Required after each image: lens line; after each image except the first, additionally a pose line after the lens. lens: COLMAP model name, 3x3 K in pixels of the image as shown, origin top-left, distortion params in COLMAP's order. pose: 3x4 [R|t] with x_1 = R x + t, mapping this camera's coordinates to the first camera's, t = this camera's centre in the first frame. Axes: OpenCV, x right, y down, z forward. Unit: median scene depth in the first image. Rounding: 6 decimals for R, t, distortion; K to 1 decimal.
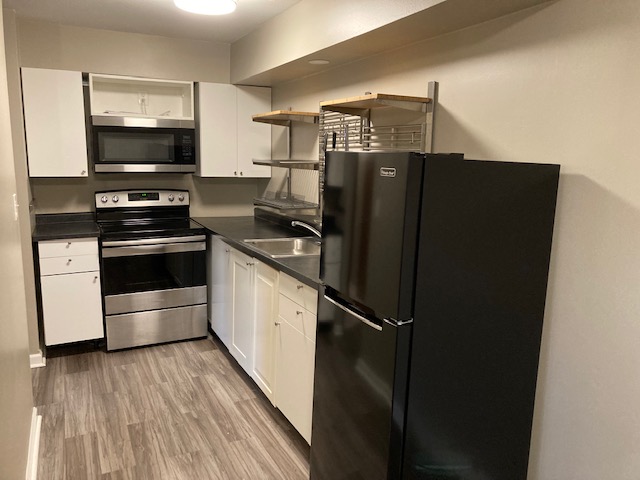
lens RADIAL K [[527.0, 0, 320.0], [0, 527.0, 240.0], [0, 0, 1]] dist [0.004947, -0.001335]
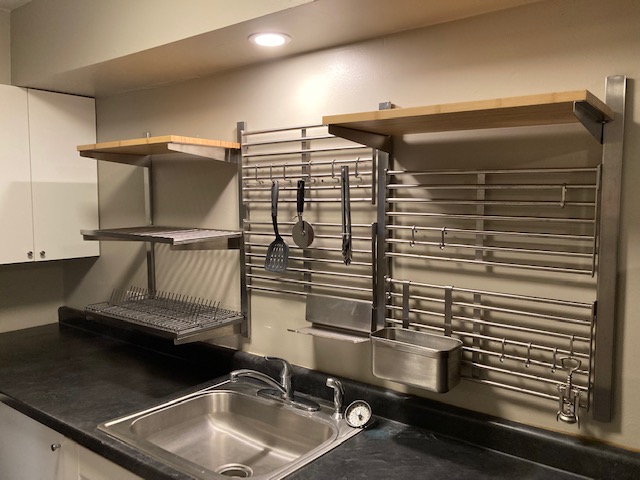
lens RADIAL K [[527.0, 0, 320.0], [0, 527.0, 240.0], [0, 0, 1]] dist [0.004947, -0.001335]
pose [[0.895629, -0.049584, 0.442030, -0.138113], [0.083193, 0.994904, -0.056962, -0.090419], [-0.436953, 0.087791, 0.895190, 0.422018]]
